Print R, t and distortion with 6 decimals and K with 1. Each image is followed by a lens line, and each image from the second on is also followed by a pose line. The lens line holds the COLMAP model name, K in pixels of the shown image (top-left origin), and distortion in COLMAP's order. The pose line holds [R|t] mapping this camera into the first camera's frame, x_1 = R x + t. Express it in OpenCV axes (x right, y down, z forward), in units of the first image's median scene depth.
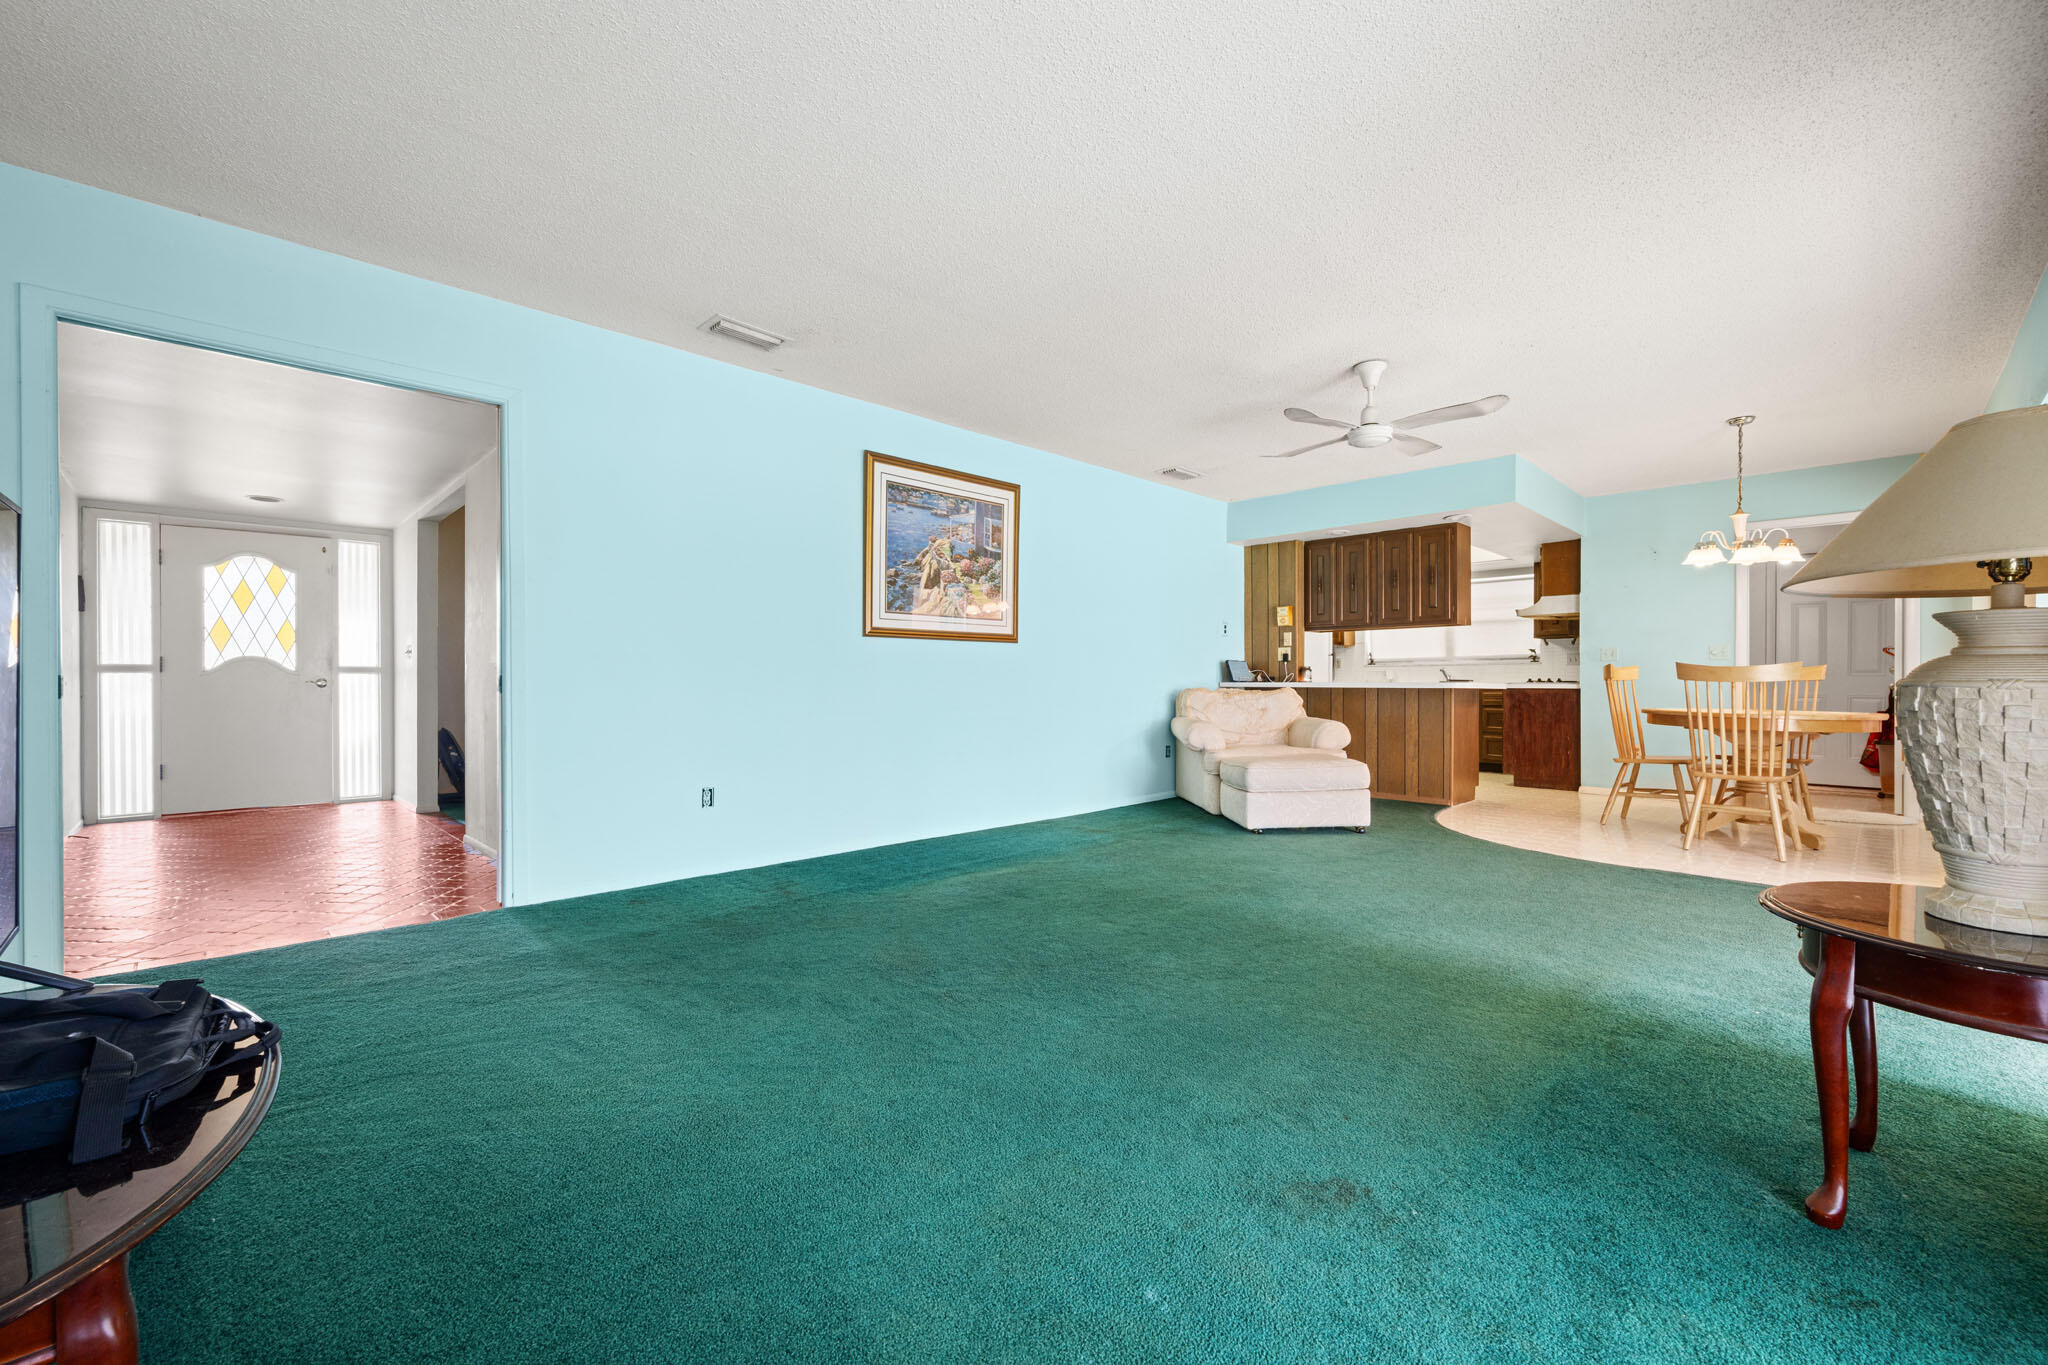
lens RADIAL K [[843.8, 0, 1024.6], [0, 843.8, 682.5], [0, 0, 1]] dist [0.001687, 0.000020]
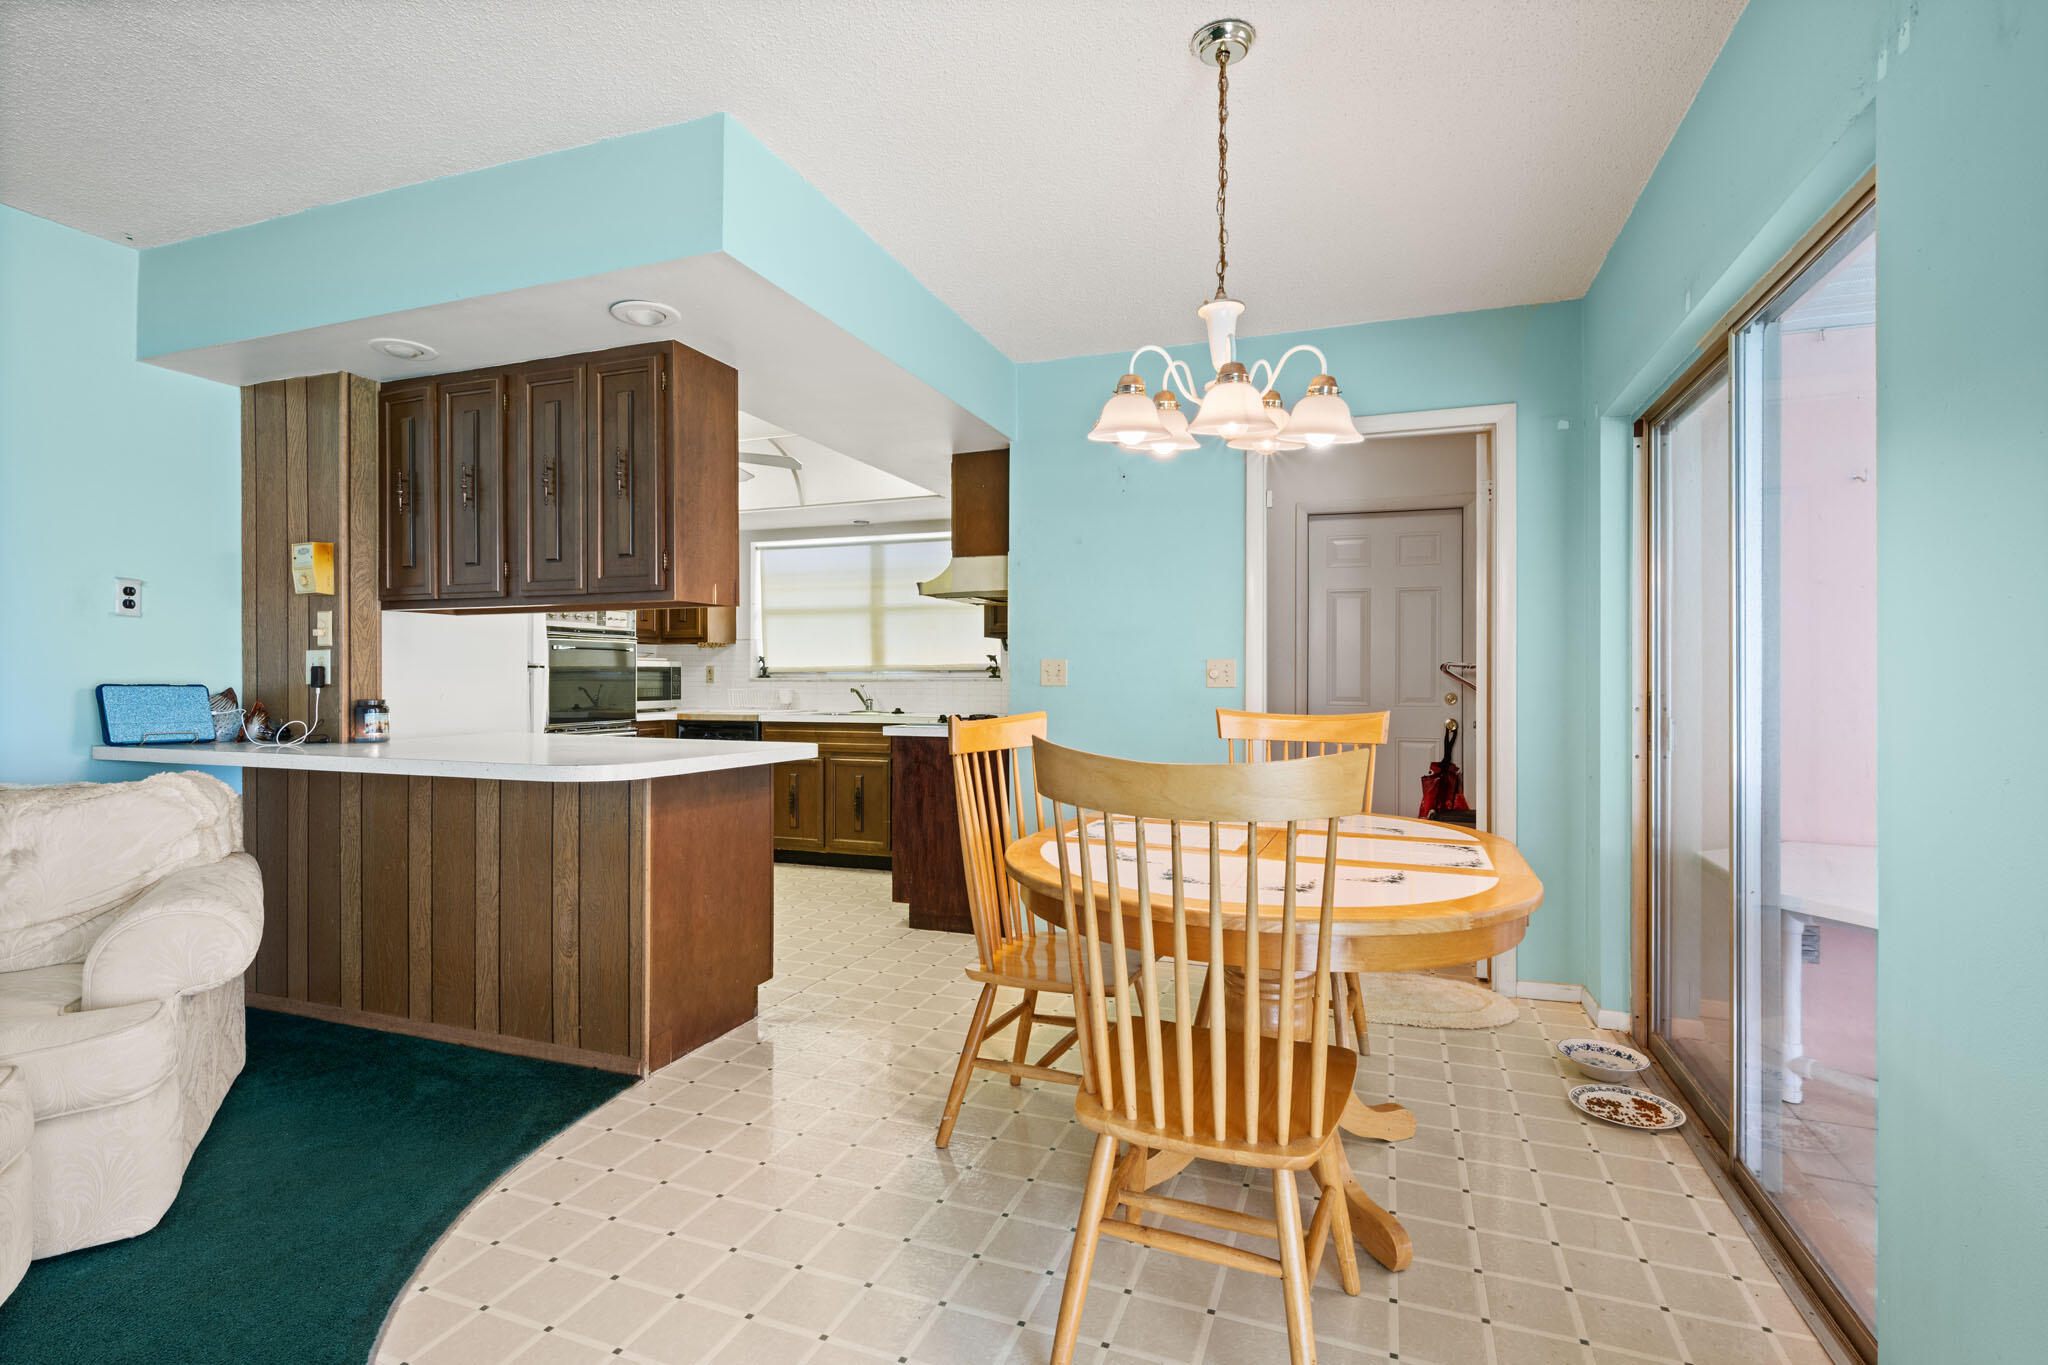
lens RADIAL K [[1013.5, 0, 1023.6], [0, 1013.5, 676.1], [0, 0, 1]] dist [0.006893, 0.000331]
pose [[0.900348, 0.003539, 0.435157, 0.585392], [-0.001913, 0.999989, -0.004174, -0.041950], [-0.435167, 0.002925, 0.900345, 0.651734]]
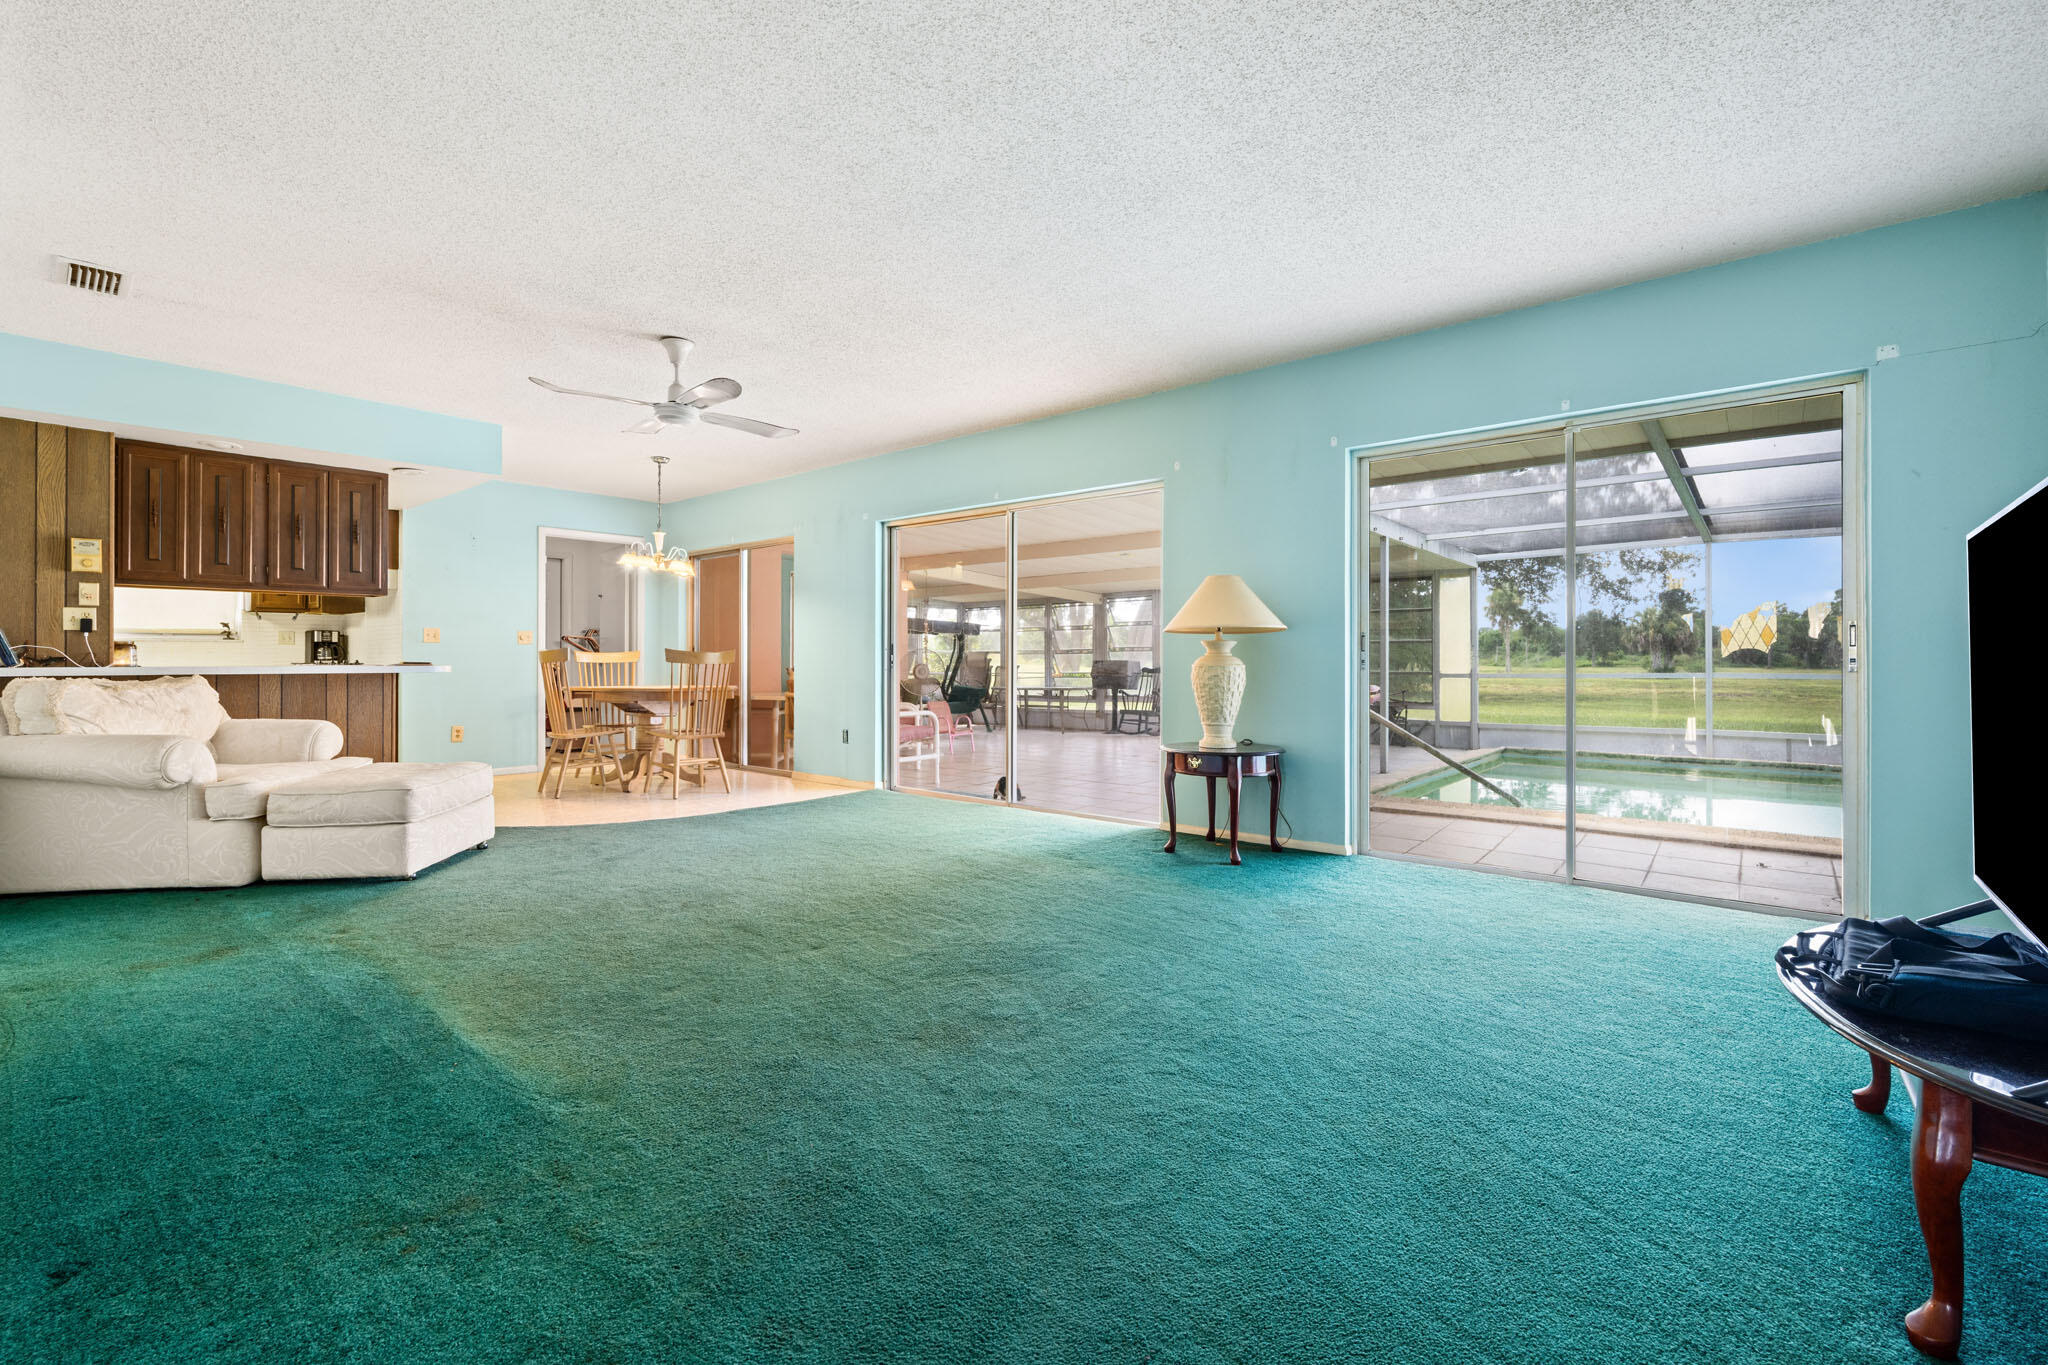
lens RADIAL K [[843.8, 0, 1038.9], [0, 843.8, 661.7], [0, 0, 1]] dist [0.001687, 0.000020]
pose [[-0.091708, -0.000001, 0.995786, -0.508076], [0.000678, 1.000000, 0.000064, -0.005084], [-0.995786, 0.000681, -0.091708, 0.570992]]
